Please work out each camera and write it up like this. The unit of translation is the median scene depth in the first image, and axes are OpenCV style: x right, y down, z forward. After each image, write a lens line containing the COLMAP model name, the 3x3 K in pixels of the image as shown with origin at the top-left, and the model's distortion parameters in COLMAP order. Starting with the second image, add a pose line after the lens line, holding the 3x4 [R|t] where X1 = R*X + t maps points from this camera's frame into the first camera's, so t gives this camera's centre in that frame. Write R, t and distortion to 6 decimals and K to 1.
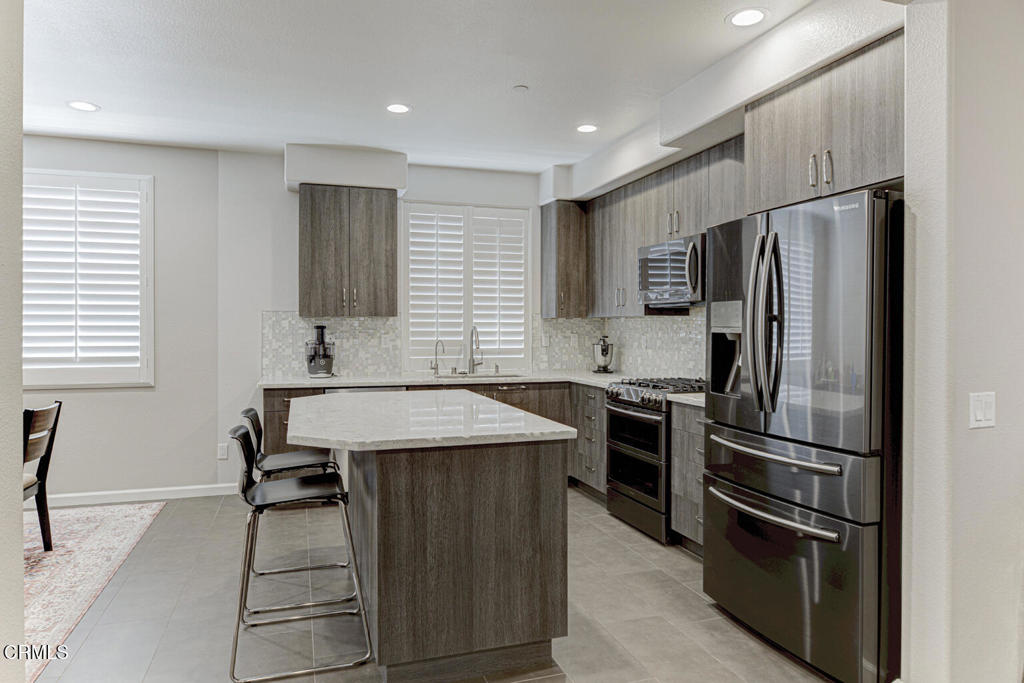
lens RADIAL K [[640.2, 0, 502.7], [0, 640.2, 336.6], [0, 0, 1]] dist [-0.007005, 0.009850]
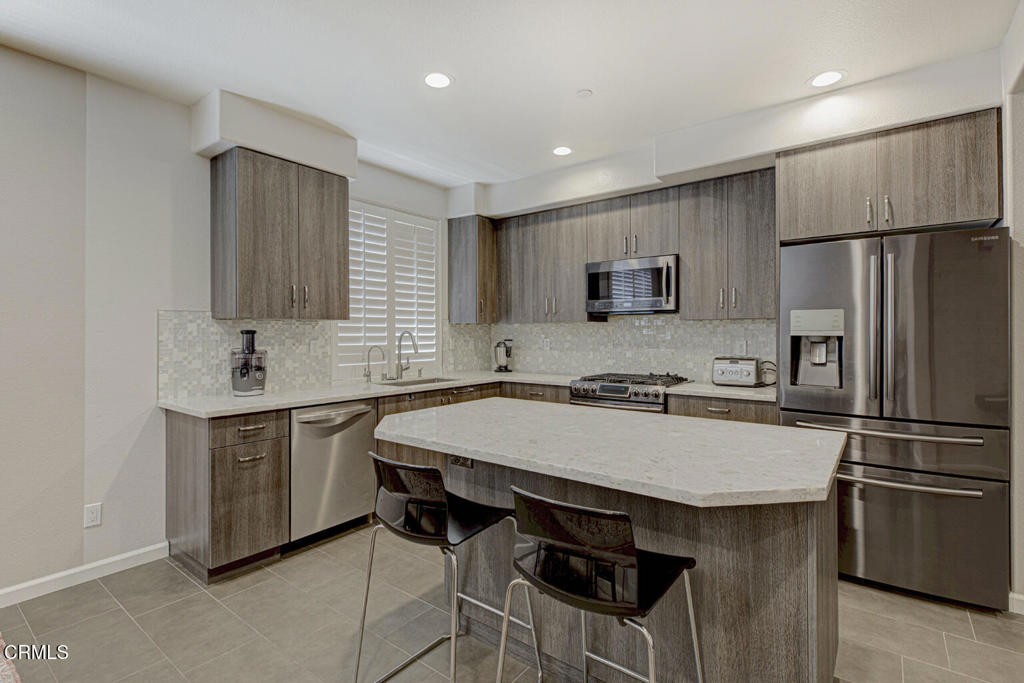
lens RADIAL K [[472.8, 0, 511.9], [0, 472.8, 336.9], [0, 0, 1]] dist [0.015868, -0.000326]
pose [[0.823859, -0.007453, 0.566746, -0.393636], [0.010348, 0.999945, -0.001892, -0.004695], [-0.566701, 0.007423, 0.823890, 0.363503]]
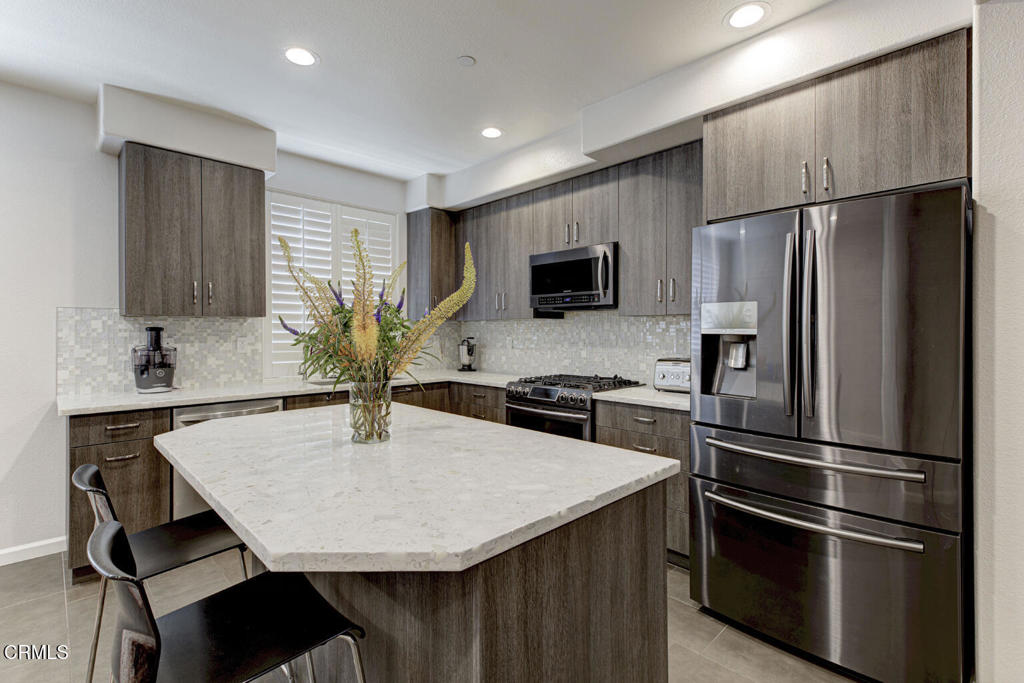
lens RADIAL K [[472.8, 0, 507.3], [0, 472.8, 332.4], [0, 0, 1]] dist [0.015868, -0.000326]
pose [[0.898002, -0.002685, 0.439983, -0.171017], [0.006829, 0.999946, -0.007836, -0.003193], [-0.439938, 0.010041, 0.897972, 0.308146]]
